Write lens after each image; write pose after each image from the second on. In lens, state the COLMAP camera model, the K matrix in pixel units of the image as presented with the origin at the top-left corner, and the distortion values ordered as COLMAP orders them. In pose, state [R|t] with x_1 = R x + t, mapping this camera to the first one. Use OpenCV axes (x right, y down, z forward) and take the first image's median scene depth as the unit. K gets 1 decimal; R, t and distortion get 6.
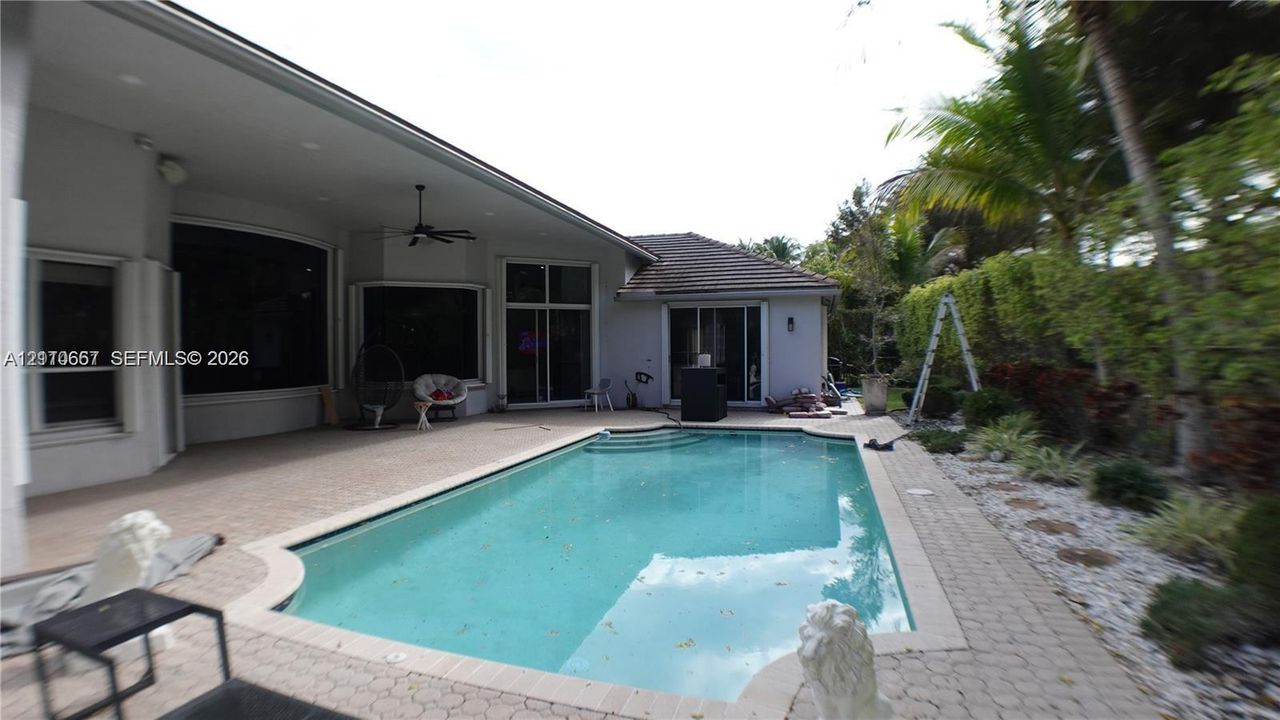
lens RADIAL K [[598.2, 0, 640.0], [0, 598.2, 360.0], [0, 0, 1]] dist [-0.134391, 0.027884]
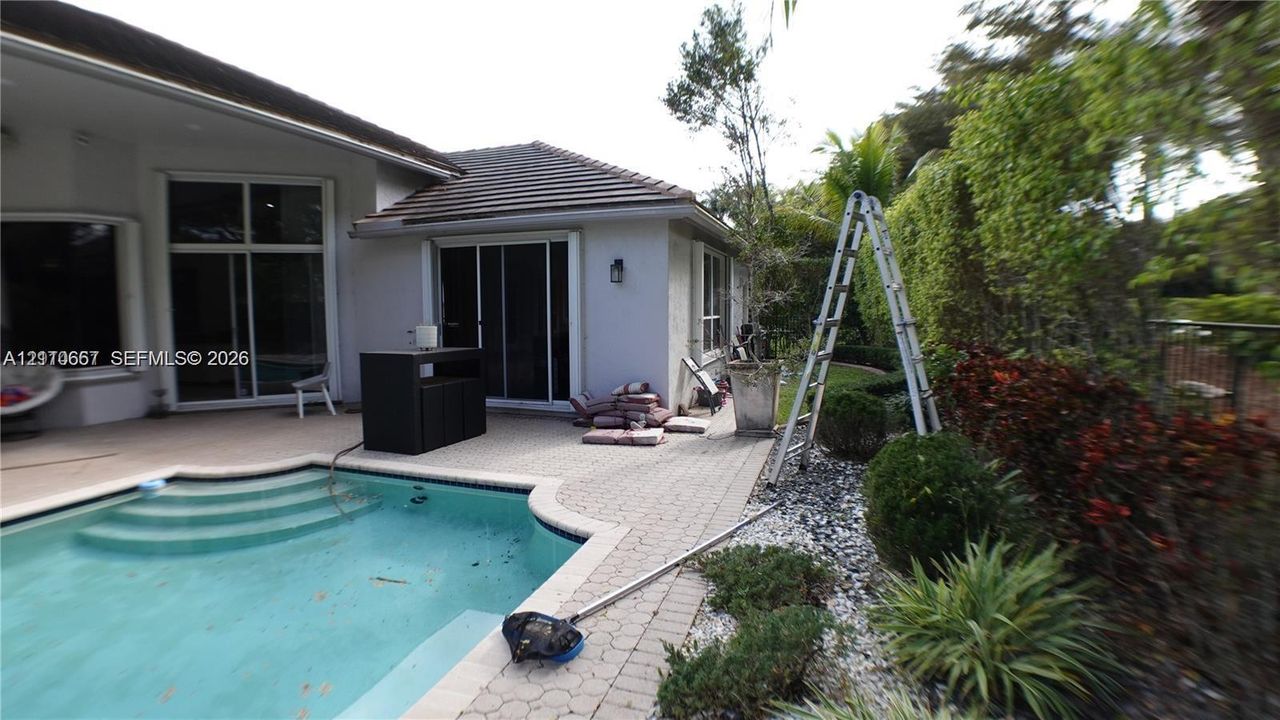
lens RADIAL K [[598.2, 0, 640.0], [0, 598.2, 360.0], [0, 0, 1]] dist [-0.134391, 0.027884]
pose [[0.999886, 0.003473, -0.014706, 0.277422], [-0.002535, 0.997988, 0.063354, -0.010689], [0.014897, -0.063309, 0.997883, 0.409548]]
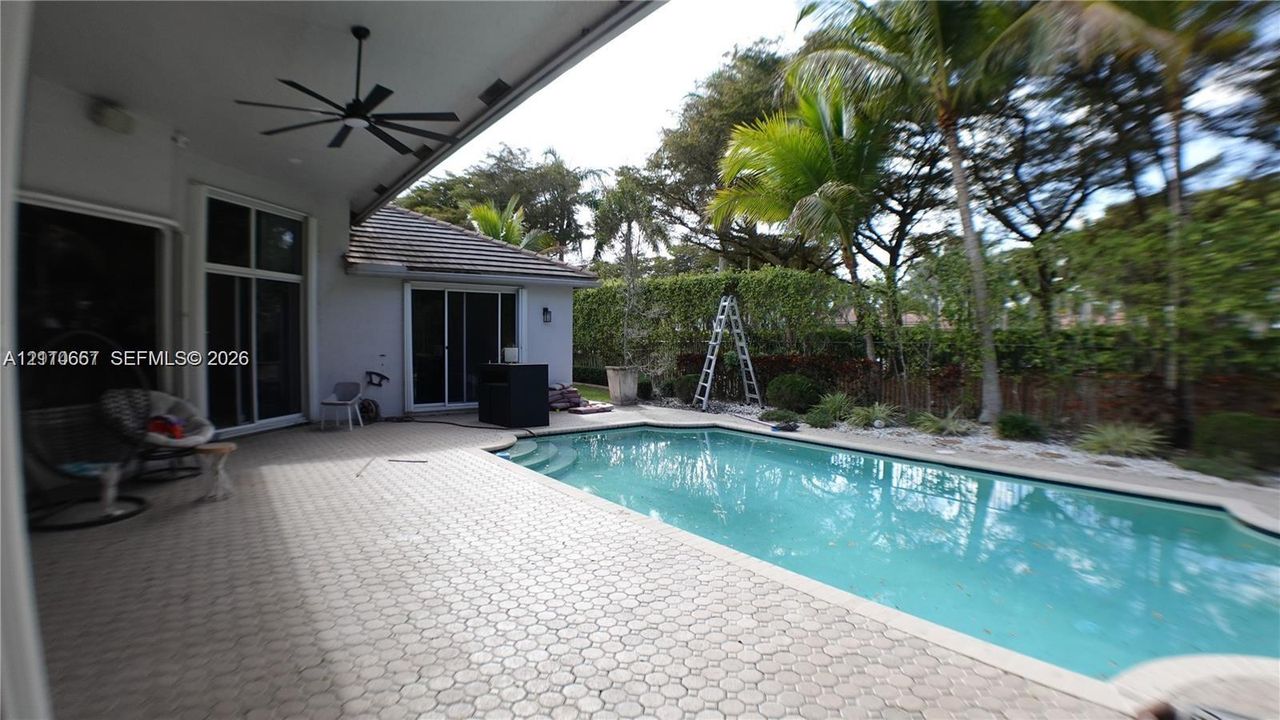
lens RADIAL K [[598.2, 0, 640.0], [0, 598.2, 360.0], [0, 0, 1]] dist [-0.134391, 0.027884]
pose [[0.592876, -0.018755, 0.805075, -0.405583], [0.009207, 0.999821, 0.016511, -0.003228], [-0.805241, -0.002376, 0.592943, 0.313712]]
